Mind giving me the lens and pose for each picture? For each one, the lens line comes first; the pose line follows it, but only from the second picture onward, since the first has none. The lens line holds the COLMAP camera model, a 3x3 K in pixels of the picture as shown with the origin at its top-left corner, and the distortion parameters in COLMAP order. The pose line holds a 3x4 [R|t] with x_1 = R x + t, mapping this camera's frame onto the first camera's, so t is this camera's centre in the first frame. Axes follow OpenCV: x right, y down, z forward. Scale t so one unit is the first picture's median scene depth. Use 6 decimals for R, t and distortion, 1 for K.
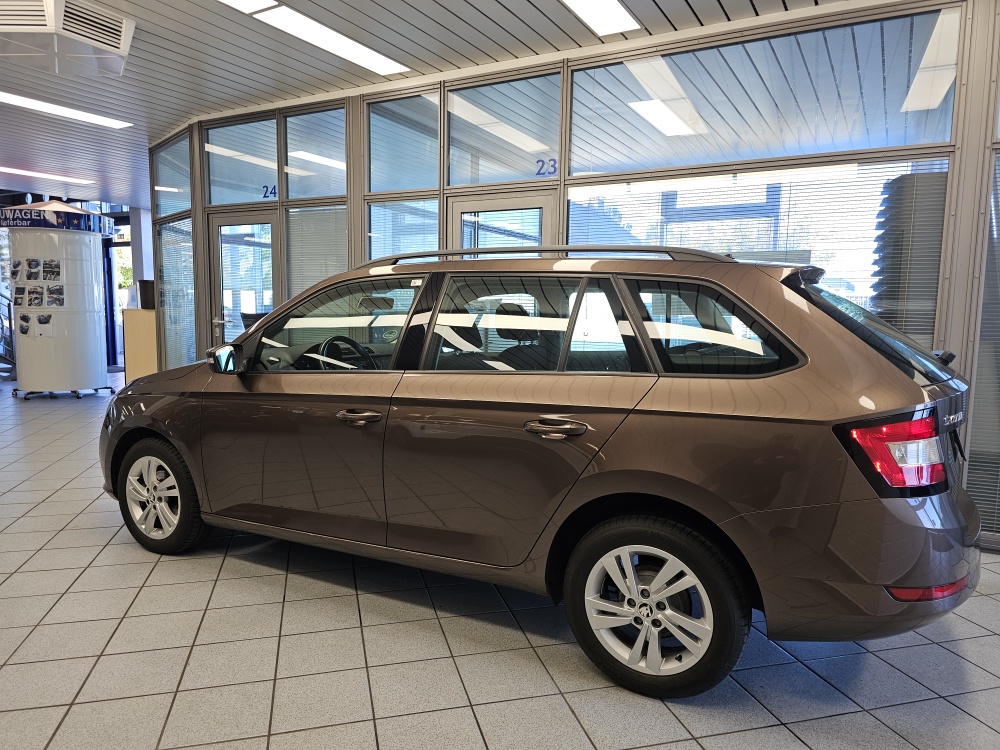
lens RADIAL K [[669.4, 0, 500.0], [0, 669.4, 375.0], [0, 0, 1]] dist [-0.000247, -0.000962]
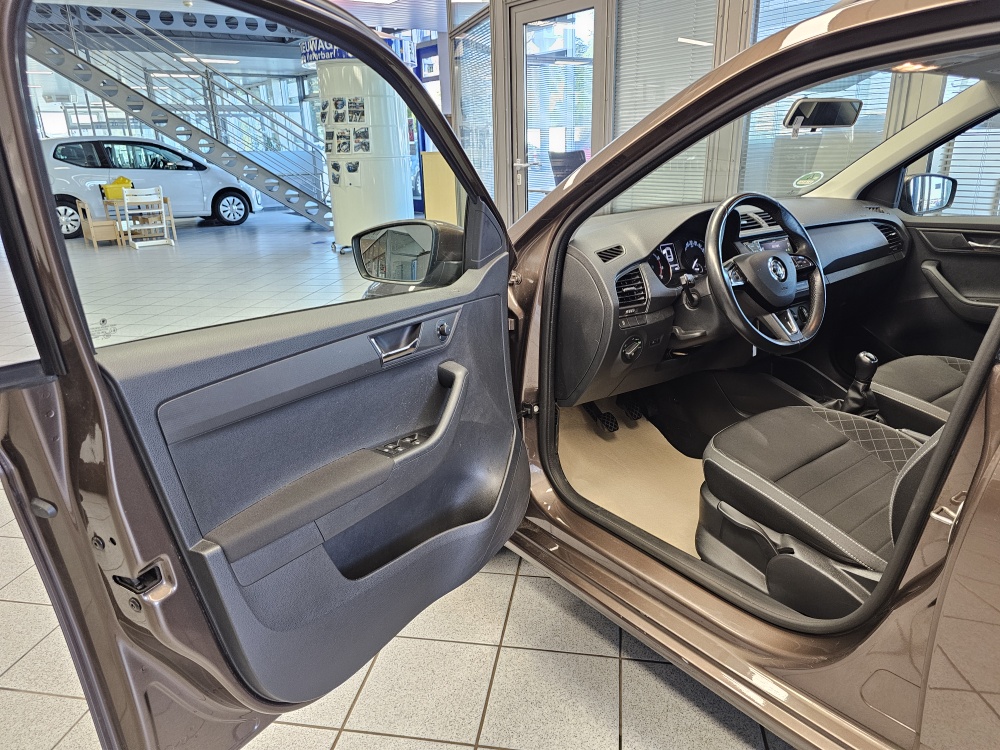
lens RADIAL K [[666.9, 0, 500.0], [0, 666.9, 375.0], [0, 0, 1]] dist [0.055208, -0.000091]
pose [[0.905110, 0.097719, -0.413796, -0.076100], [0.000975, 0.972751, 0.231850, -0.017853], [0.425177, -0.210253, 0.880351, 0.197458]]
